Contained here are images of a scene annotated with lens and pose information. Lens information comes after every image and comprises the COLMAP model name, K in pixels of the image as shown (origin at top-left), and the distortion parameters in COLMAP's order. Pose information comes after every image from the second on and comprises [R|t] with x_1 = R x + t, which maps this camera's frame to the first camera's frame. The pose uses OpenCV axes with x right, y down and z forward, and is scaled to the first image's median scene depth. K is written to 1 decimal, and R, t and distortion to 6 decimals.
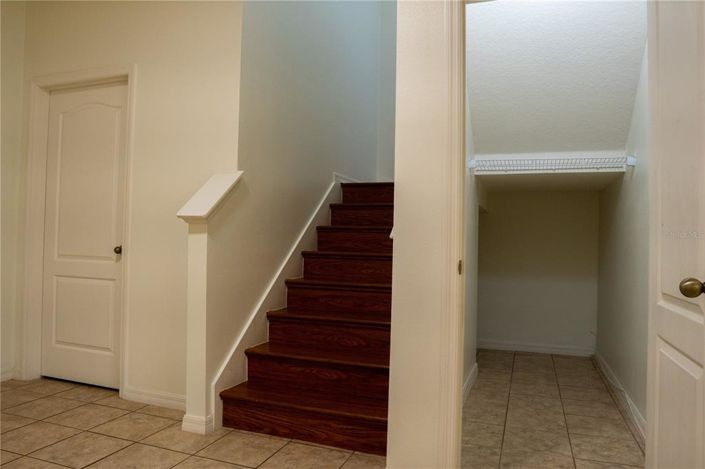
lens RADIAL K [[500.7, 0, 342.7], [0, 500.7, 232.6], [0, 0, 1]] dist [-0.097024, 0.051746]
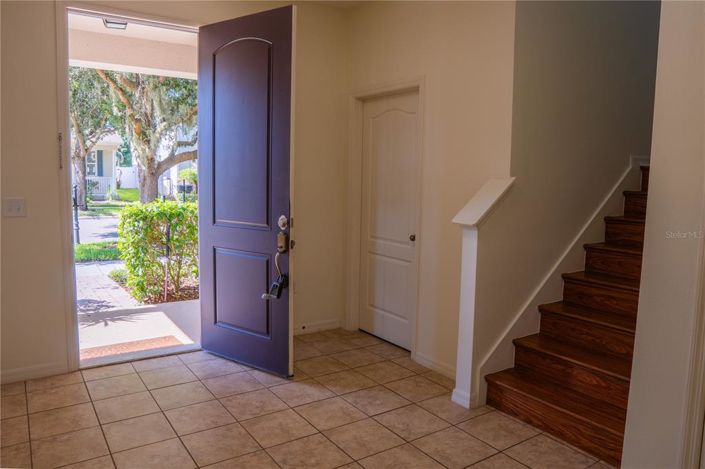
lens RADIAL K [[500.7, 0, 342.7], [0, 500.7, 232.6], [0, 0, 1]] dist [-0.097024, 0.051746]
pose [[0.809245, 0.053490, -0.585032, 0.135502], [0.014272, 0.993762, 0.110602, -0.136546], [0.587299, -0.097854, 0.803433, -0.085383]]
